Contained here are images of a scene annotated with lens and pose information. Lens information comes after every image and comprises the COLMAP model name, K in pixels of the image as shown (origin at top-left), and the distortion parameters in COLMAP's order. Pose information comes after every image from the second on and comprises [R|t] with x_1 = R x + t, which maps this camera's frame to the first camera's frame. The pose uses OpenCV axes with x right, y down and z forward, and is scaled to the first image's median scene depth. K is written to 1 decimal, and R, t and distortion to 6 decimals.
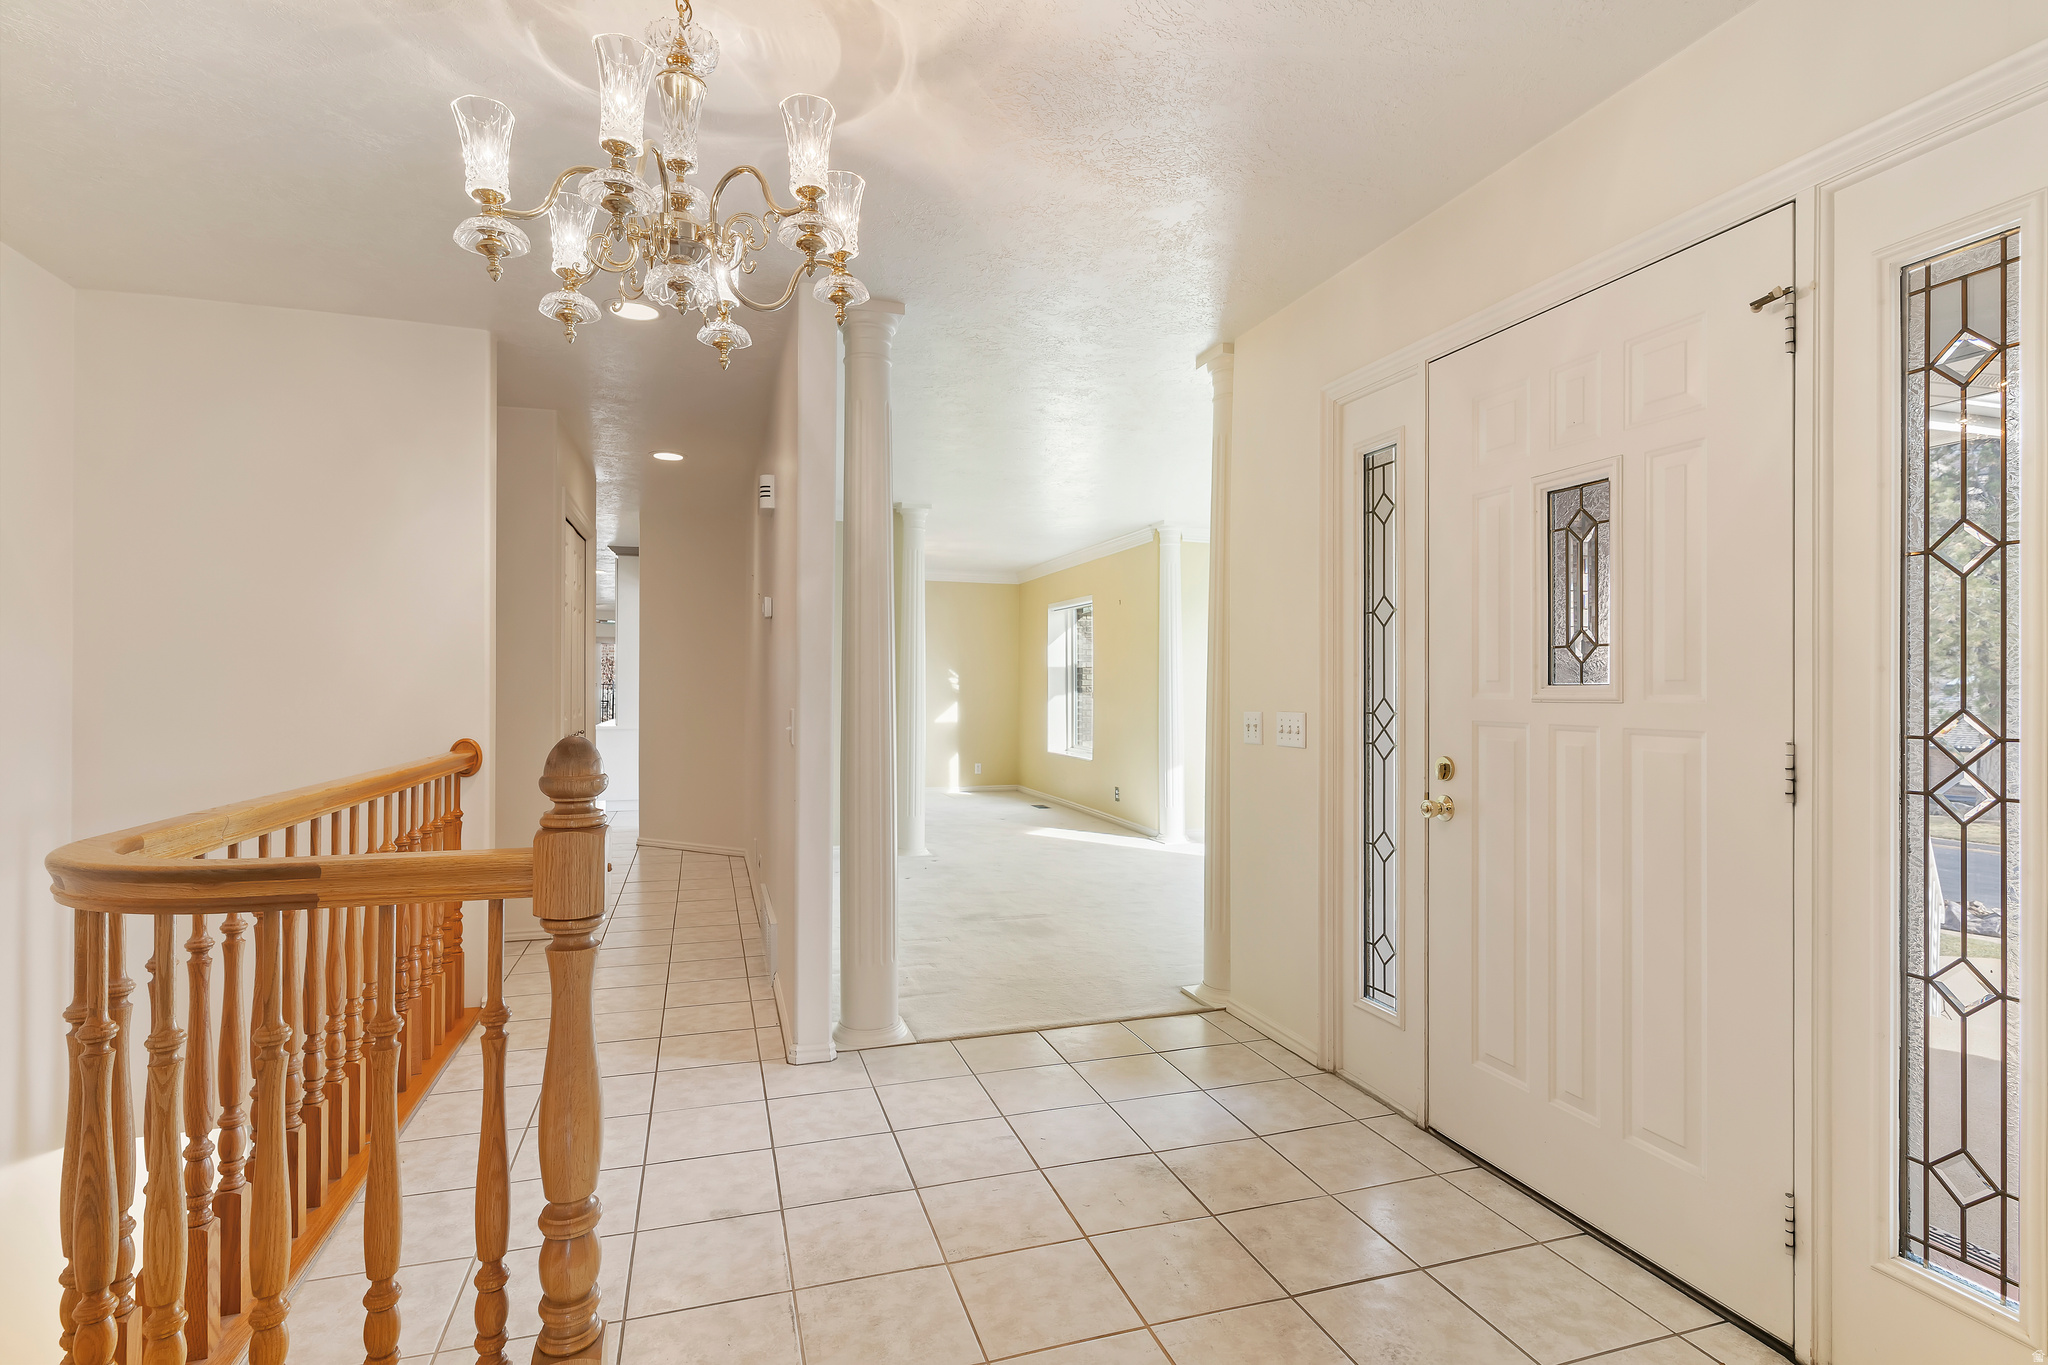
lens RADIAL K [[982.1, 0, 1024.0], [0, 982.1, 682.5], [0, 0, 1]] dist [-0.000262, -0.000004]
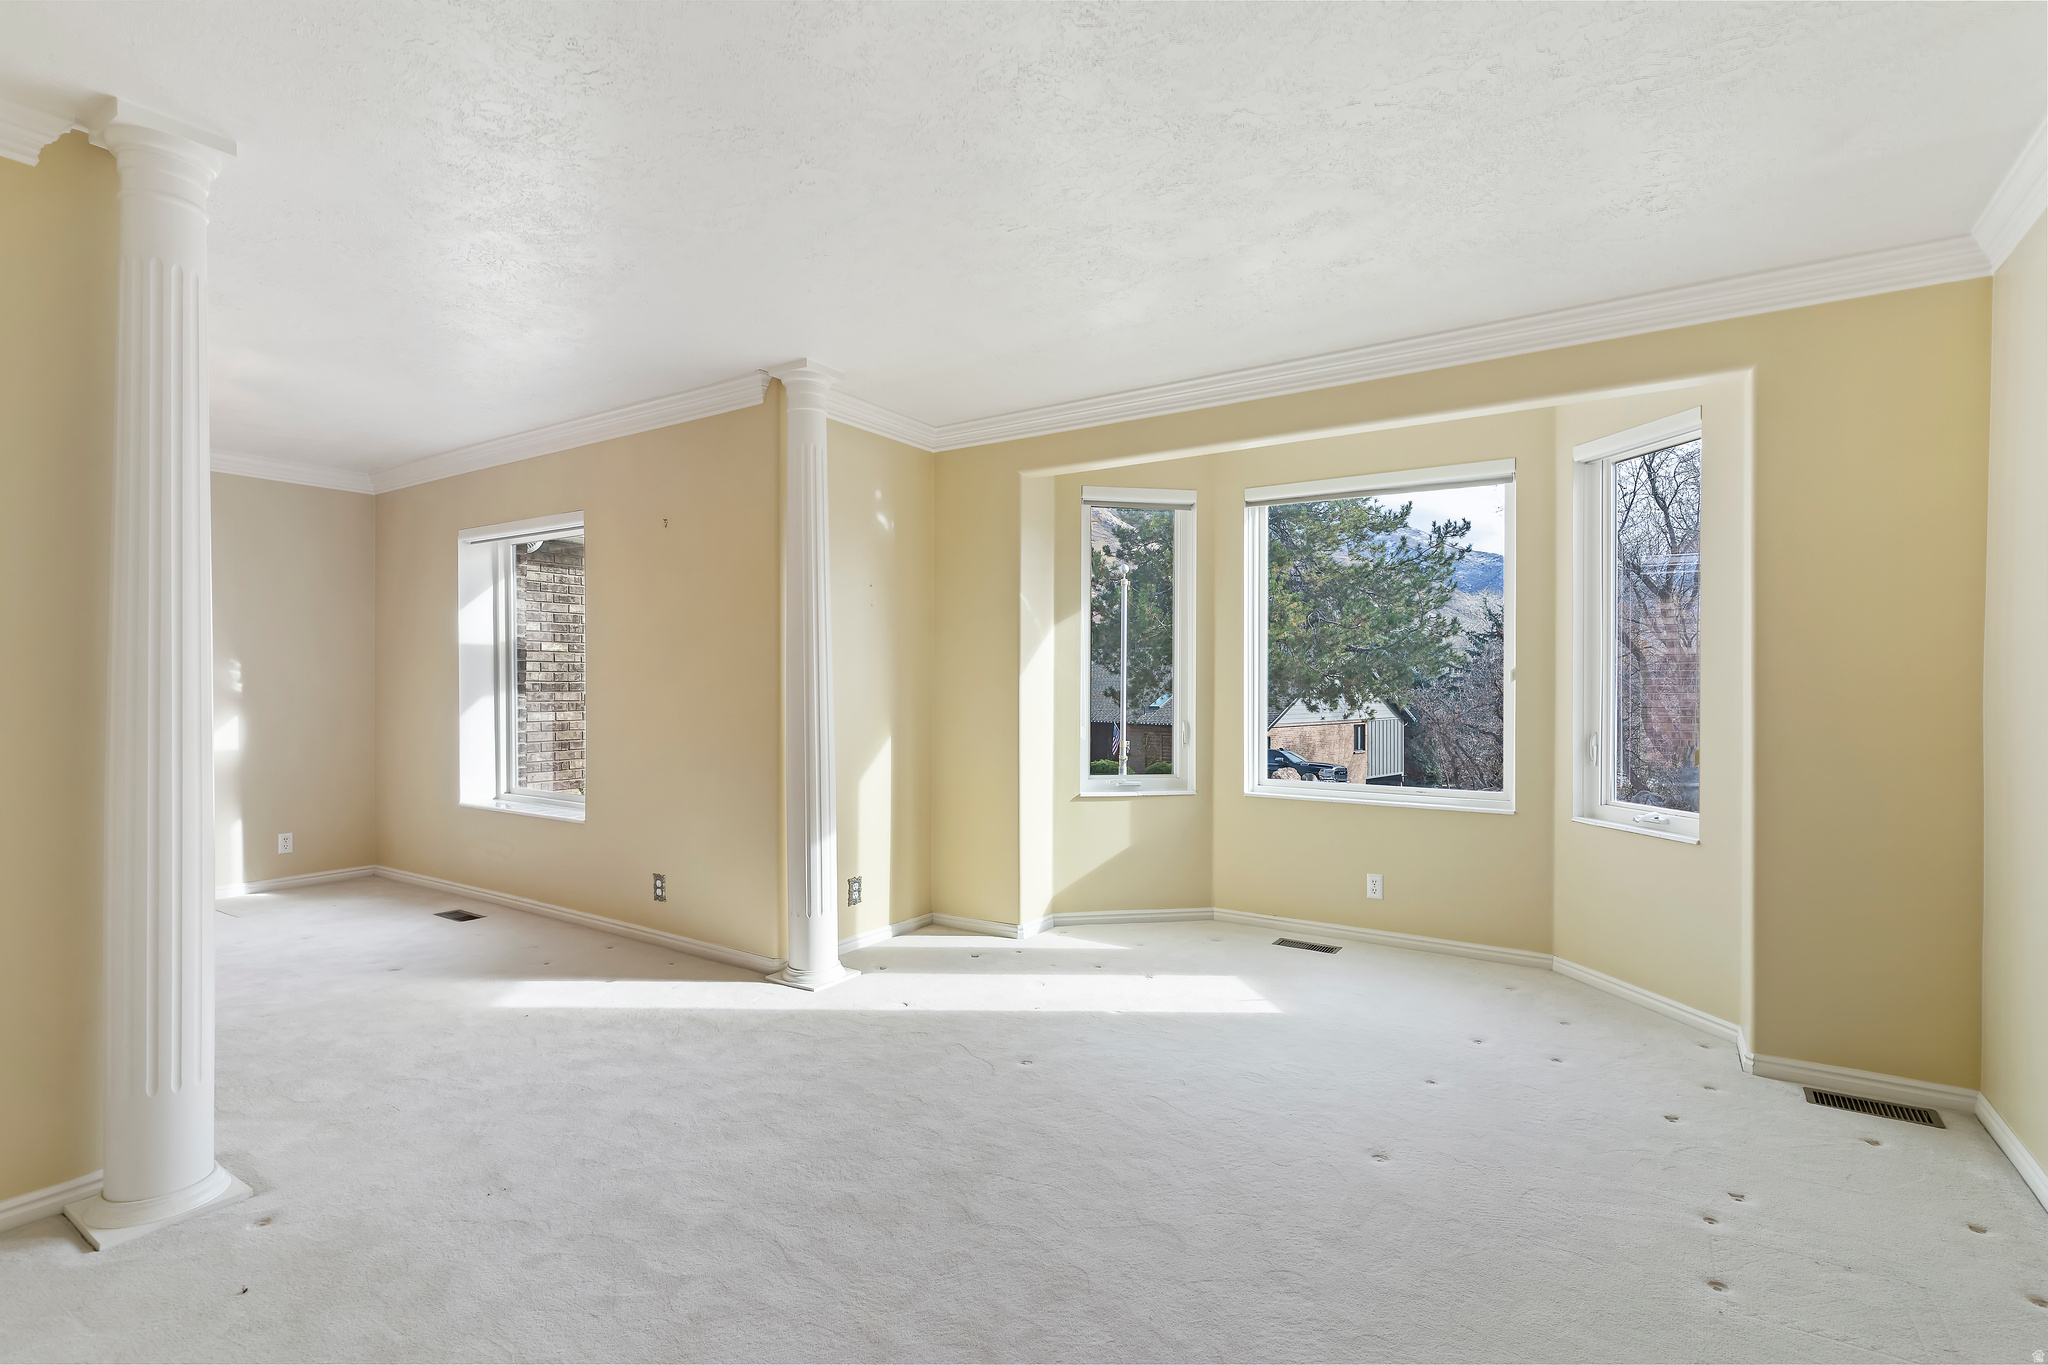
lens RADIAL K [[982.1, 0, 1024.0], [0, 982.1, 682.5], [0, 0, 1]] dist [-0.000262, -0.000004]
pose [[0.795029, 0.001626, 0.606569, -0.056000], [-0.004258, 0.999987, 0.002901, 0.001505], [-0.606556, -0.004889, 0.795025, 0.380335]]
